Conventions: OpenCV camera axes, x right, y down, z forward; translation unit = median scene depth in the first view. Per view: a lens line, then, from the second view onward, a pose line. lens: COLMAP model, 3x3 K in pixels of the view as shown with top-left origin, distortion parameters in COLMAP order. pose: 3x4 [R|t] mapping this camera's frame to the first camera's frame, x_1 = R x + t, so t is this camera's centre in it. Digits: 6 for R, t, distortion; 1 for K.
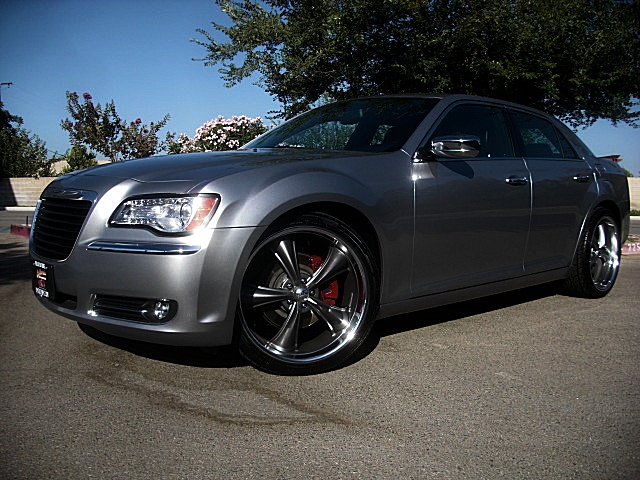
lens RADIAL K [[612.9, 0, 320.0], [0, 612.9, 240.0], [0, 0, 1]] dist [-0.091402, 0.012184]
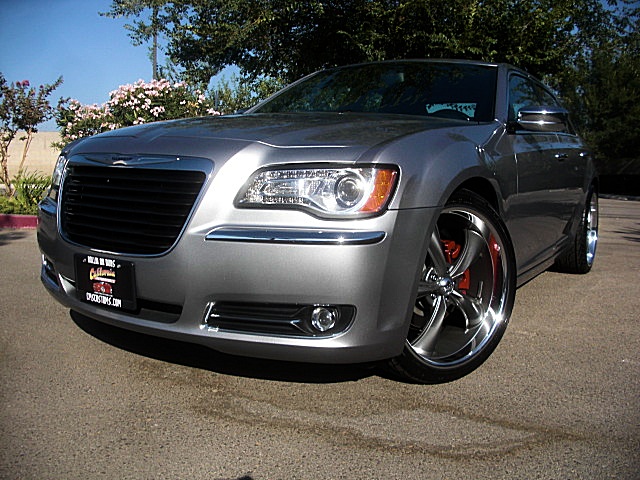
lens RADIAL K [[616.3, 0, 320.0], [0, 616.3, 240.0], [0, 0, 1]] dist [-0.226619, 0.194003]
pose [[0.955555, -0.020997, 0.294065, -0.427943], [0.009496, 0.999135, 0.040485, -0.010904], [-0.294661, -0.035893, 0.954928, 0.243331]]
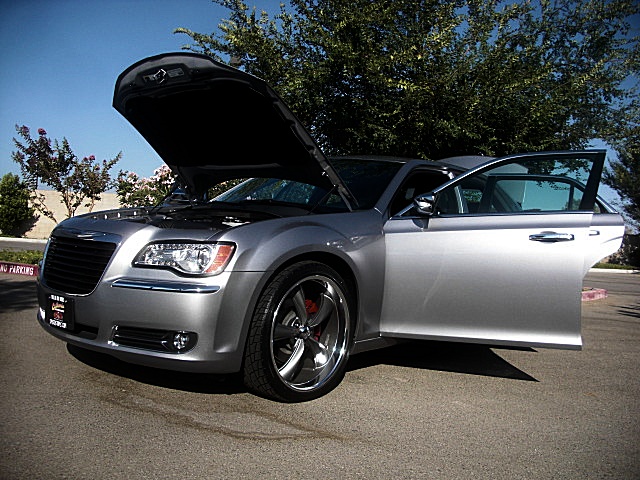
lens RADIAL K [[628.2, 0, 320.0], [0, 628.2, 240.0], [0, 0, 1]] dist [-0.101264, -0.001853]
pose [[0.990911, 0.038834, 0.128791, -0.139356], [-0.030290, 0.997249, -0.067649, -0.003230], [-0.131064, 0.063133, 0.989362, -0.187713]]
